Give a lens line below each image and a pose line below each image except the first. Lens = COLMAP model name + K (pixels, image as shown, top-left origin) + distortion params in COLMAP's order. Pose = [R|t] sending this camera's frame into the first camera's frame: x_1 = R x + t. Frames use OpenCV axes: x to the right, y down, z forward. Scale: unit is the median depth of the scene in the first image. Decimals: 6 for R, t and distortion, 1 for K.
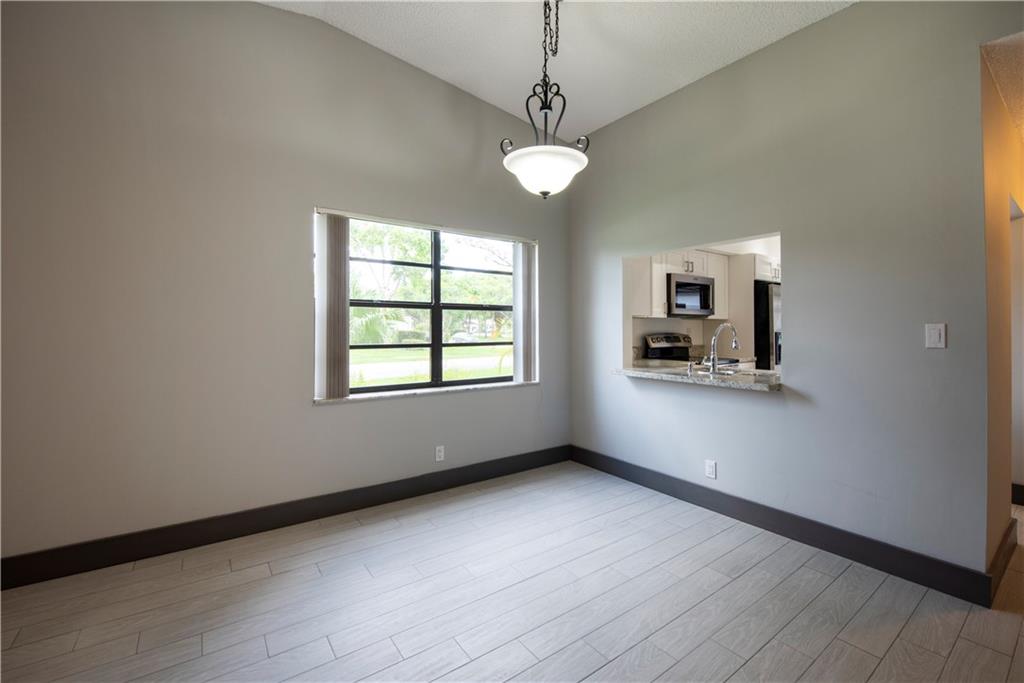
lens RADIAL K [[439.4, 0, 517.9], [0, 439.4, 326.6], [0, 0, 1]] dist [-0.001562, -0.000307]
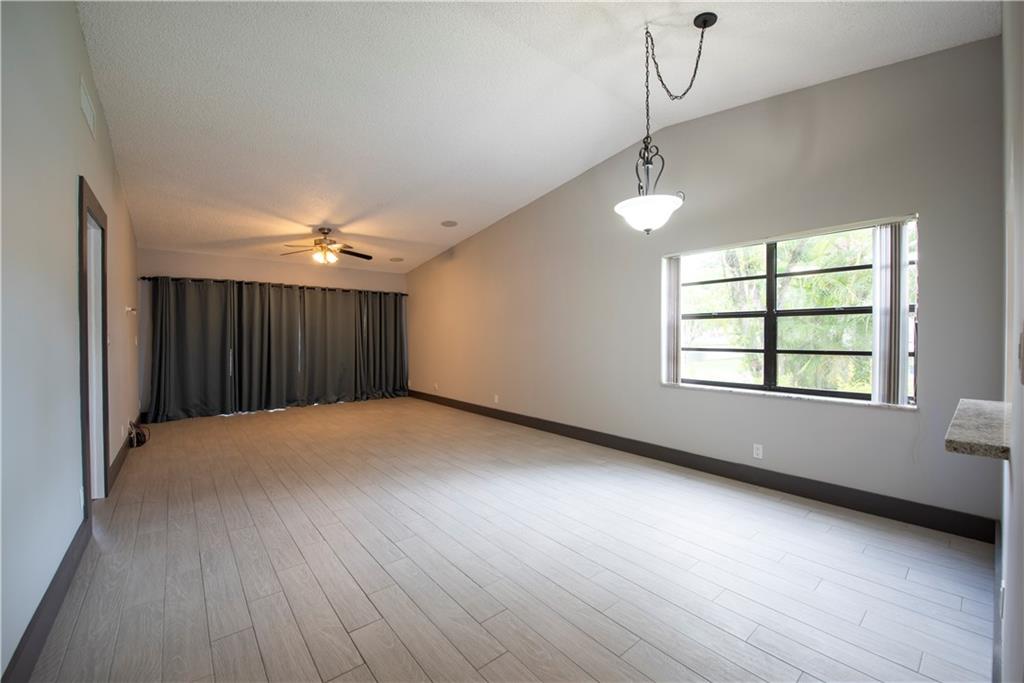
lens RADIAL K [[419.7, 0, 512.0], [0, 419.7, 341.5], [0, 0, 1]] dist [-0.013201, -0.000039]
pose [[0.046642, 0.013737, -0.998817, 0.793671], [0.010826, 0.999840, 0.014257, -0.002151], [0.998853, -0.011478, 0.046486, 0.339651]]
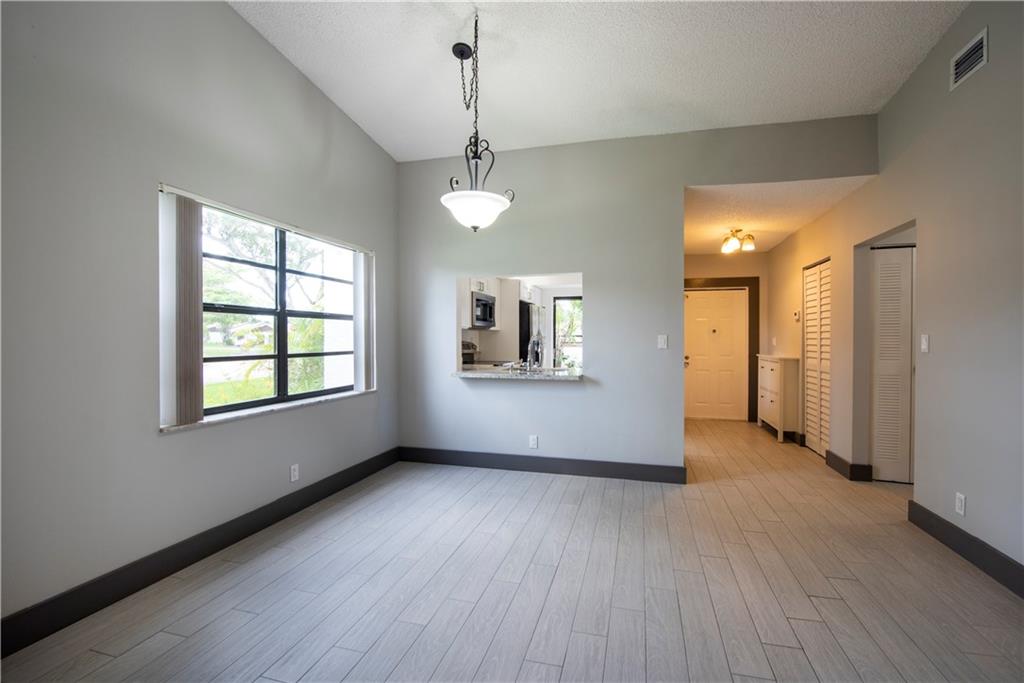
lens RADIAL K [[438.0, 0, 534.3], [0, 438.0, 339.5], [0, 0, 1]] dist [-0.000267, -0.000076]
pose [[0.765076, -0.001936, 0.643937, -0.373787], [-0.004050, 0.999961, 0.007818, -0.001051], [-0.643927, -0.008589, 0.765038, -0.027447]]
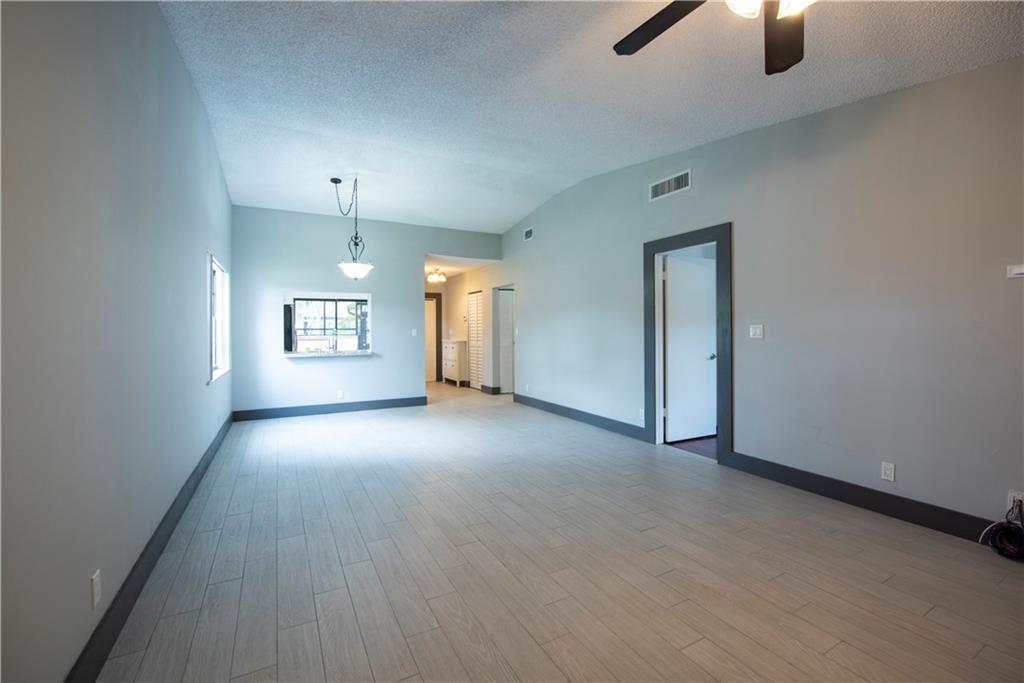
lens RADIAL K [[439.4, 0, 517.9], [0, 439.4, 326.6], [0, 0, 1]] dist [-0.001562, -0.000307]
pose [[0.132108, 0.002073, 0.991233, -1.444356], [0.001525, 0.999996, -0.002294, -0.012502], [-0.991234, 0.001814, 0.132105, -0.160519]]
